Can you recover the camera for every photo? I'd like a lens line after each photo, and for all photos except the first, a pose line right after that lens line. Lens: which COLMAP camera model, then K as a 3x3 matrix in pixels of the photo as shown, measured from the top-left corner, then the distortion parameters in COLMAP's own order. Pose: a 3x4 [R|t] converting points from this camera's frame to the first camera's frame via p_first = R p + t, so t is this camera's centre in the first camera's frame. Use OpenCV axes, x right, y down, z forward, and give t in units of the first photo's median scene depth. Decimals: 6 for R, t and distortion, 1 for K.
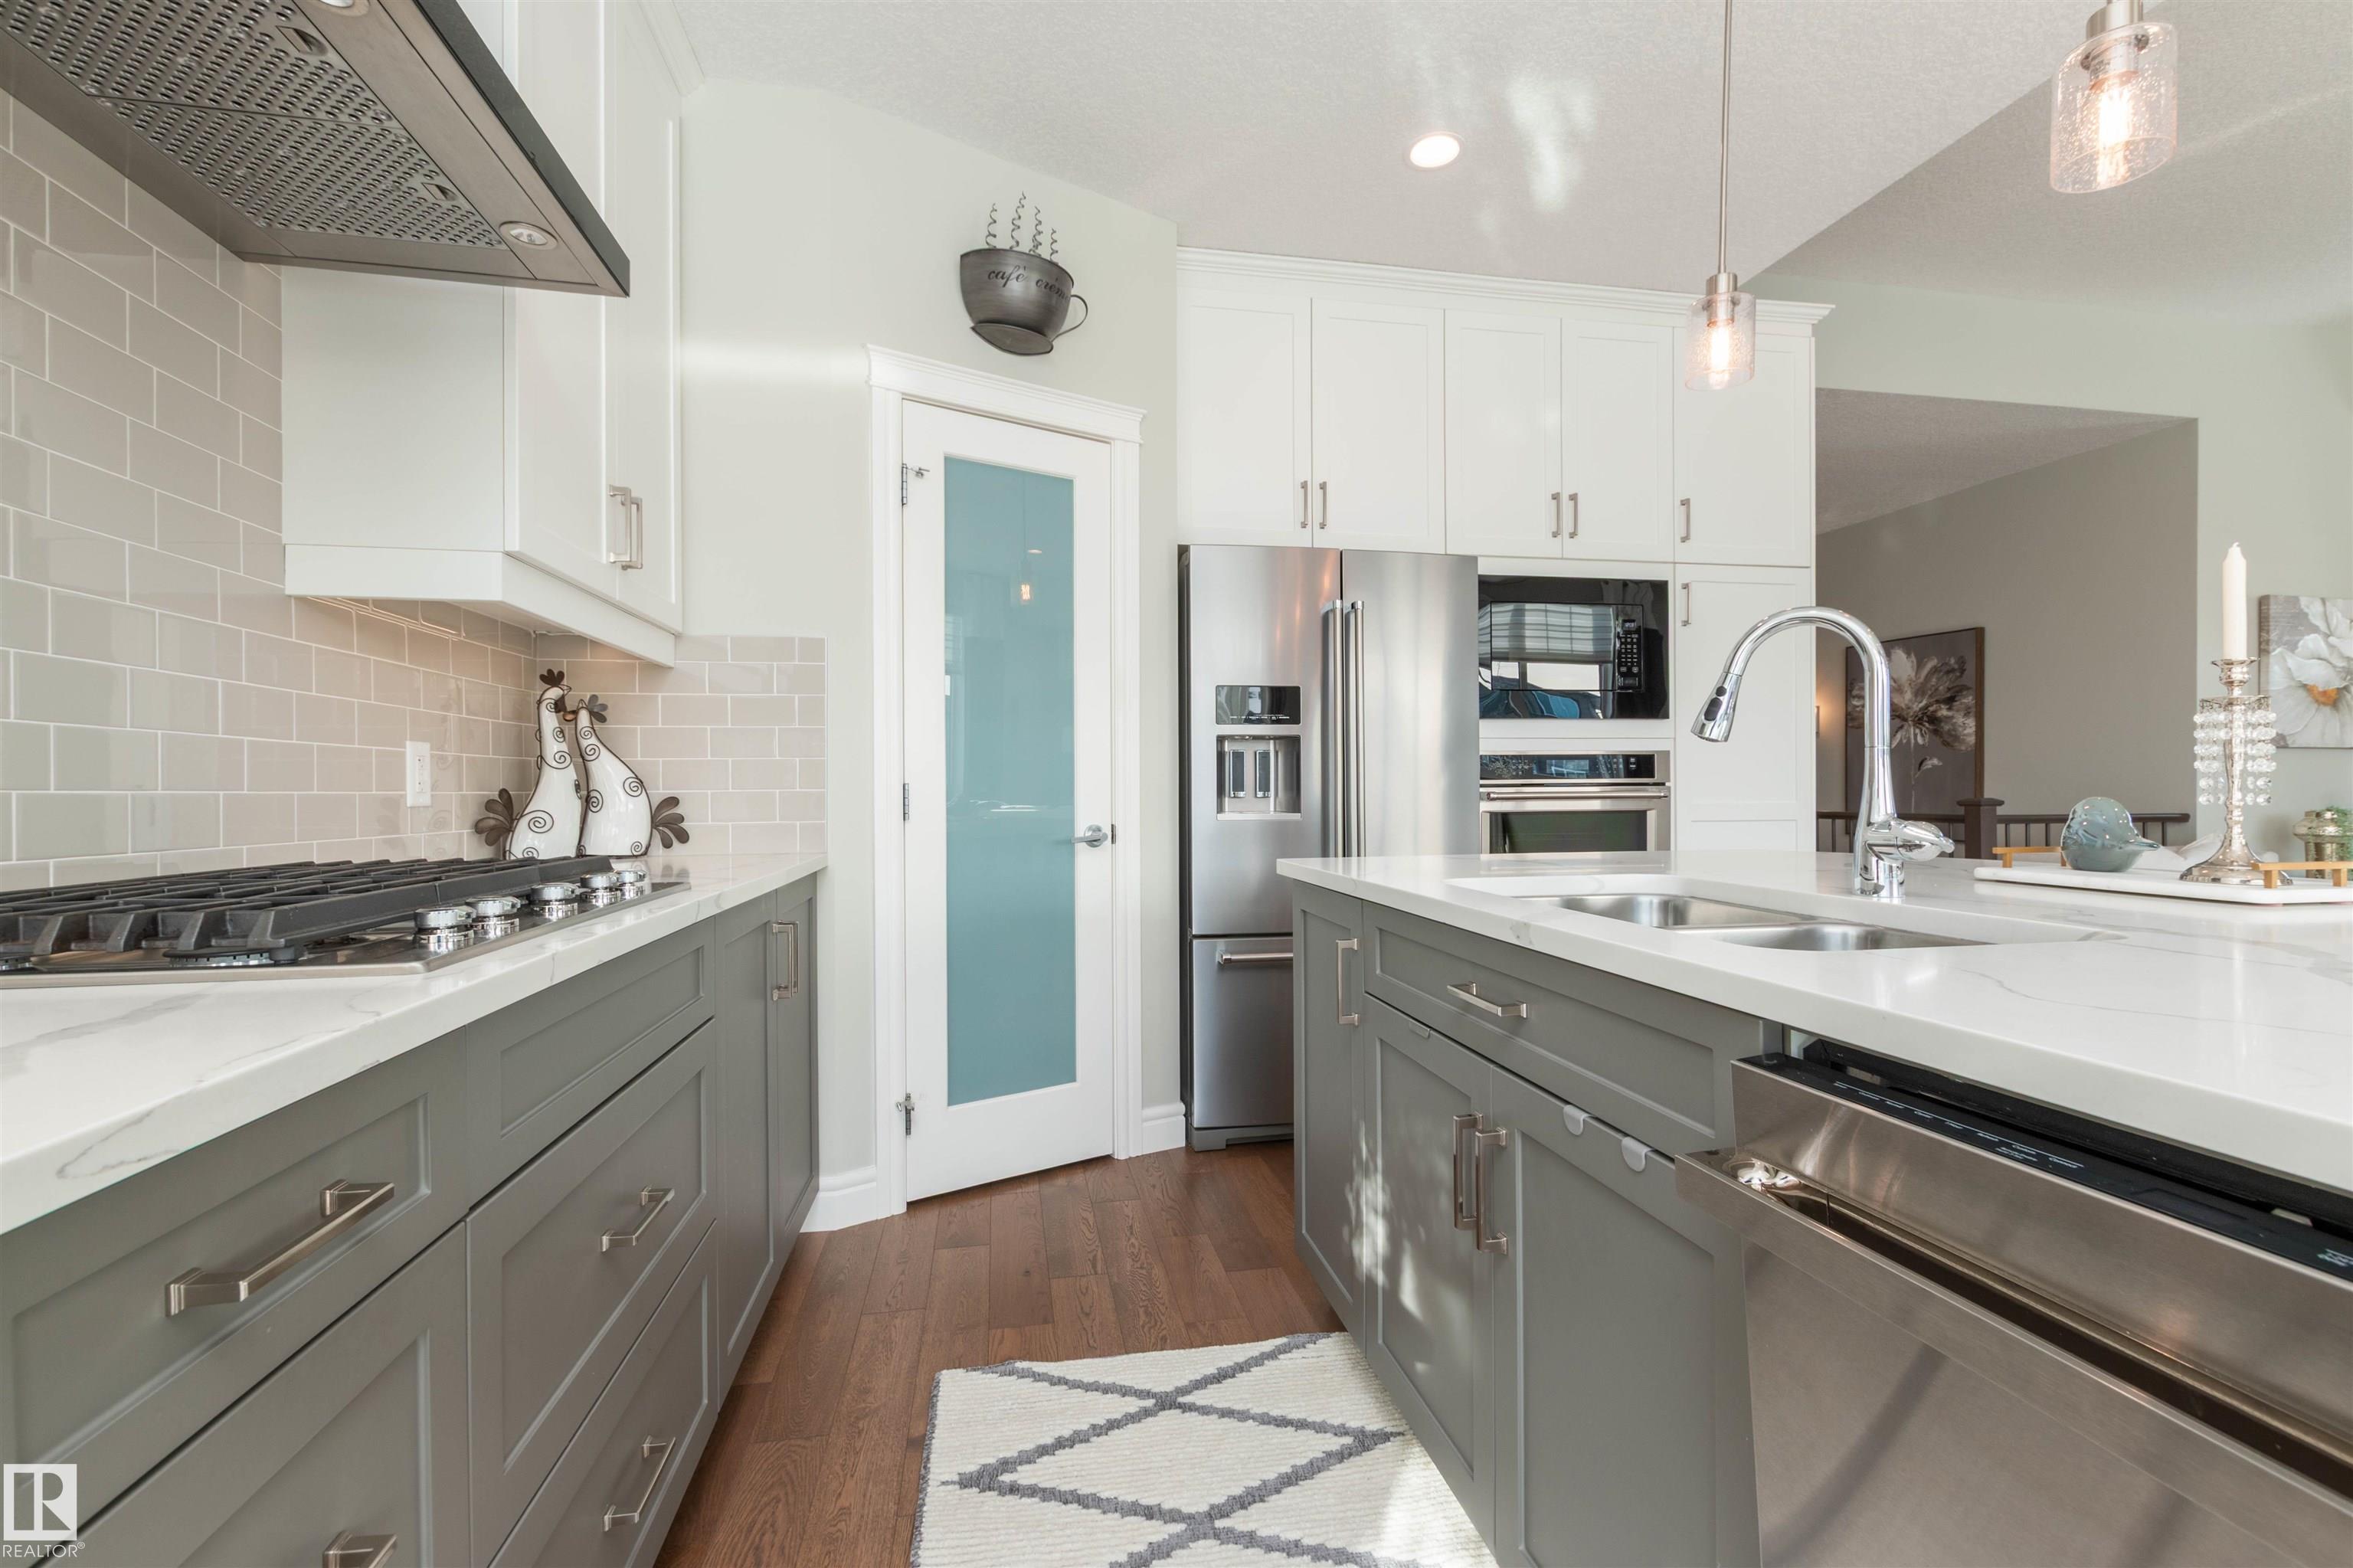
lens RADIAL K [[1064.2, 0, 1209.2], [0, 1064.2, 789.5], [0, 0, 1]] dist [0.003517, 0.000456]
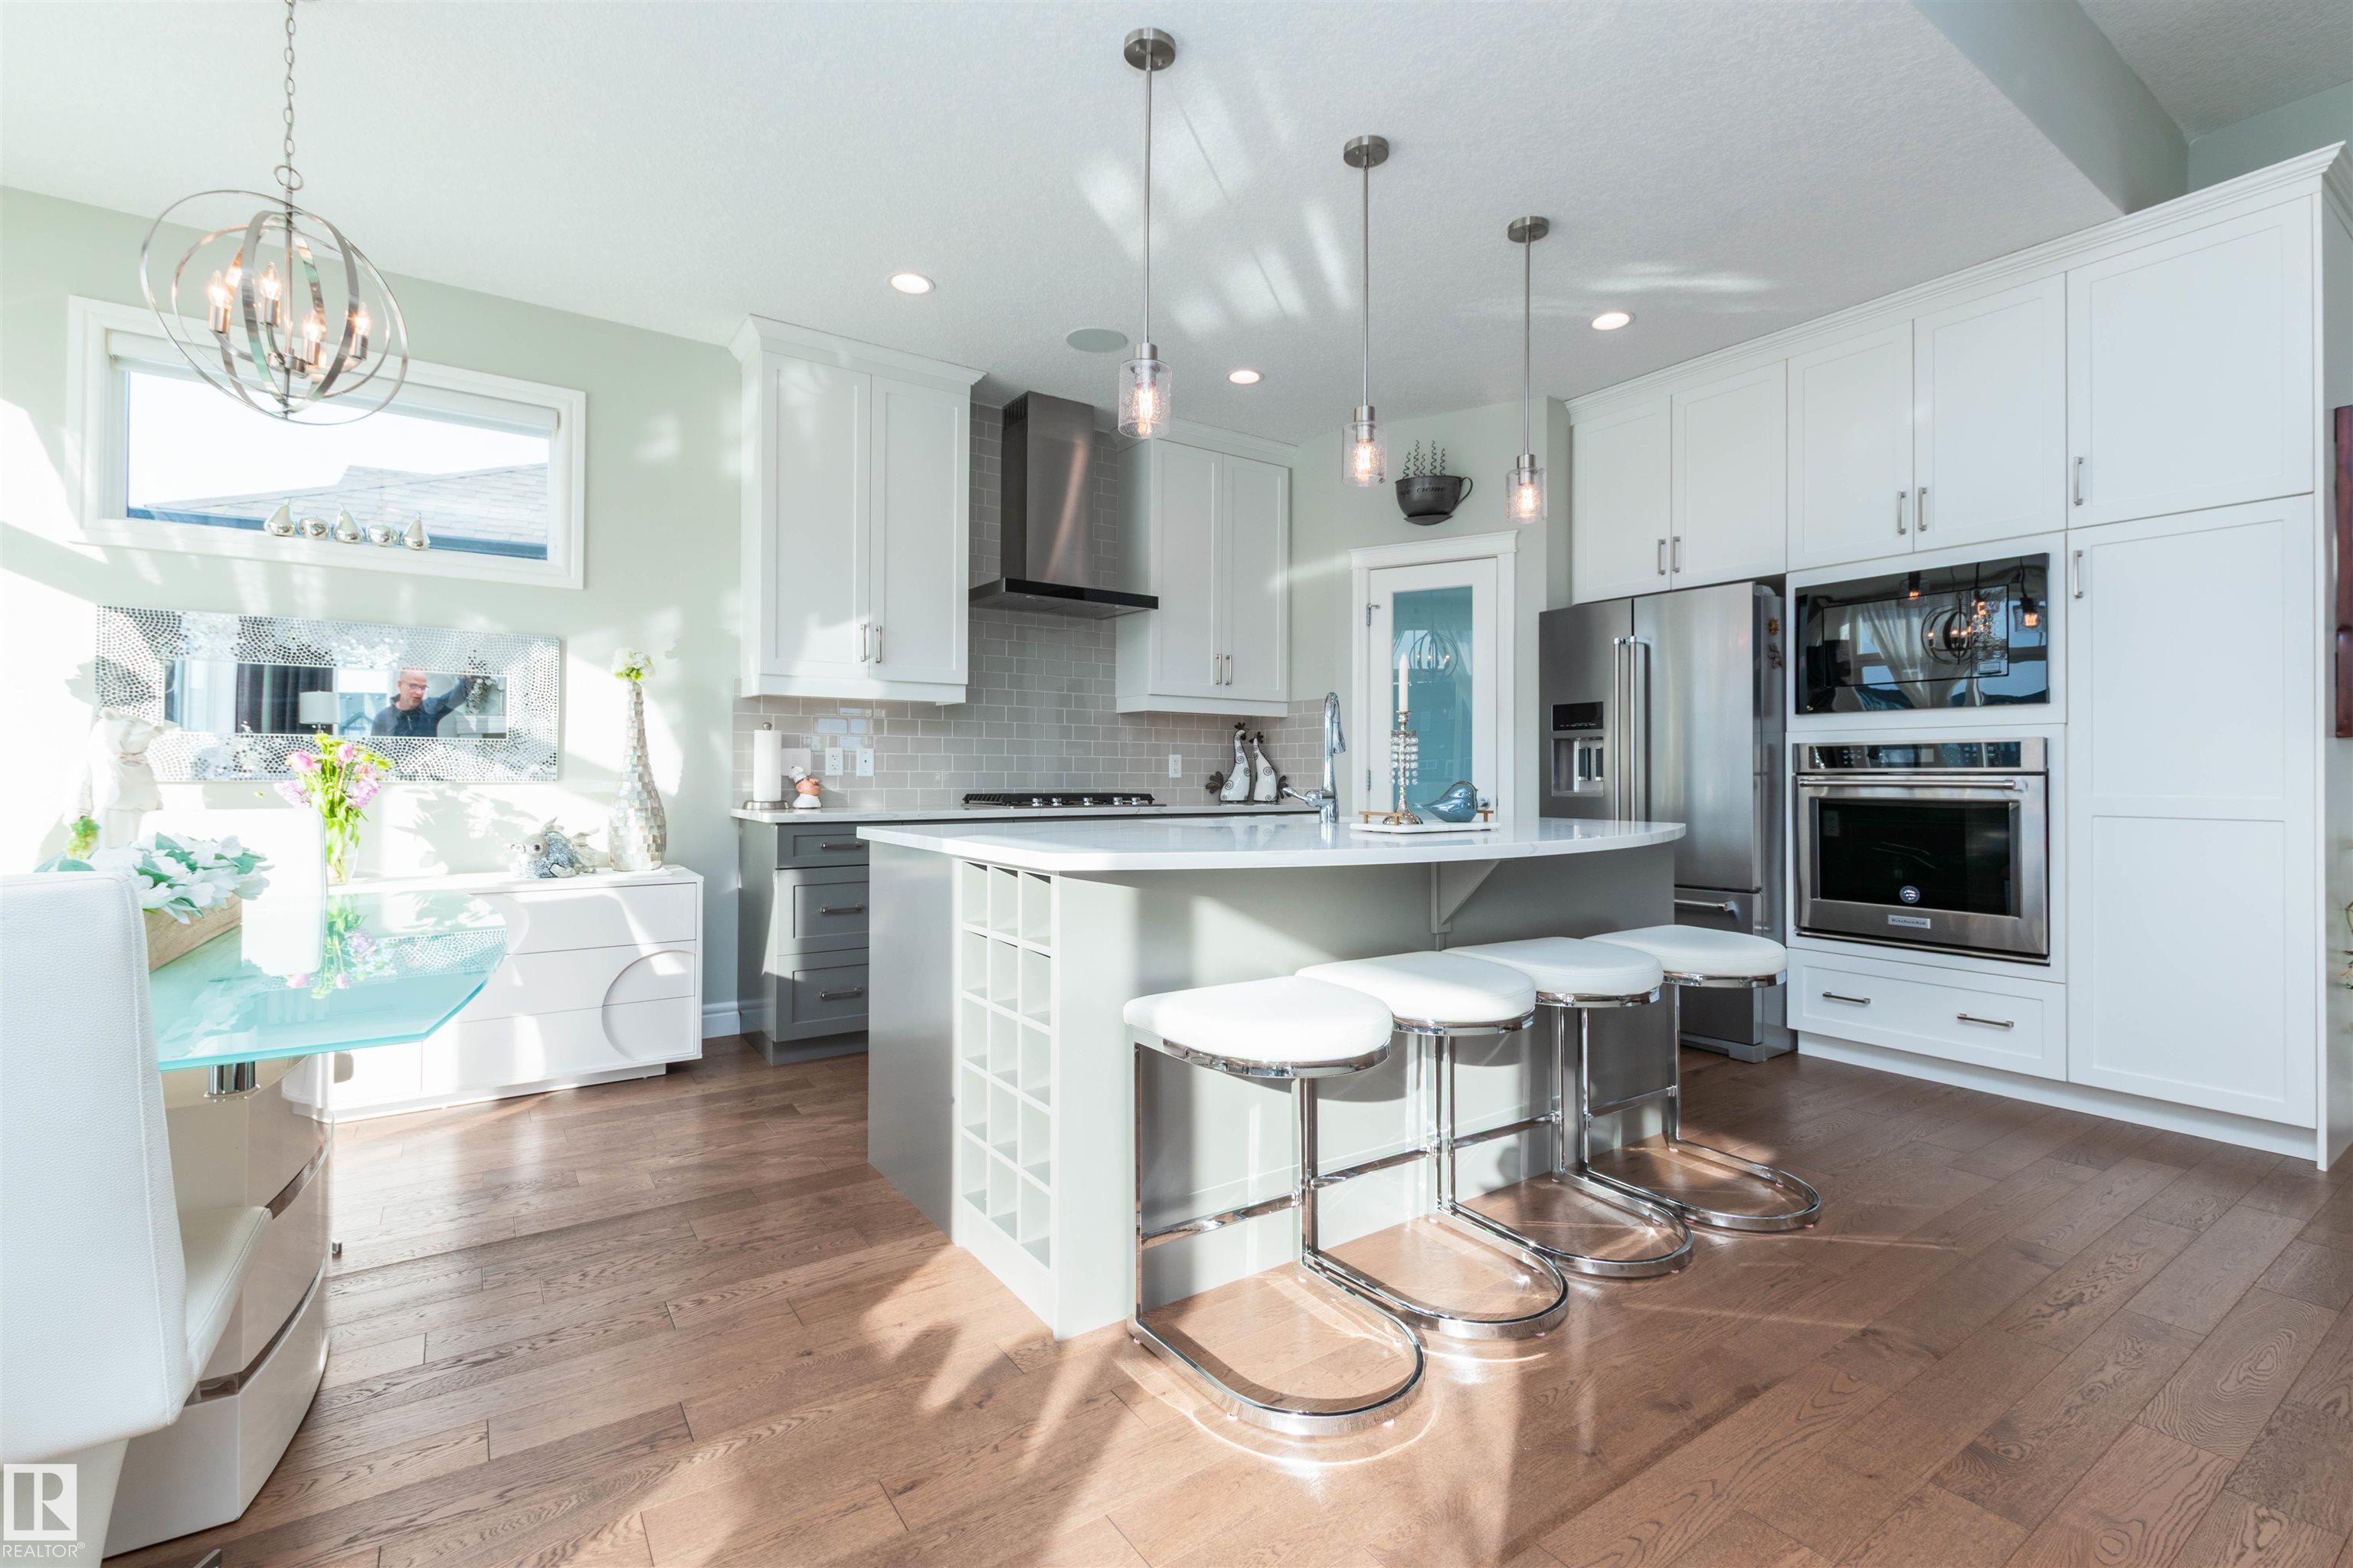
lens RADIAL K [[1039.2, 0, 1166.5], [0, 1039.2, 770.8], [0, 0, 1]] dist [-0.000200, 0.000072]
pose [[0.390784, 0.006166, -0.920462, 1.243893], [-0.004653, 0.999978, 0.004723, -0.010402], [0.920470, 0.002437, 0.390805, -0.072323]]
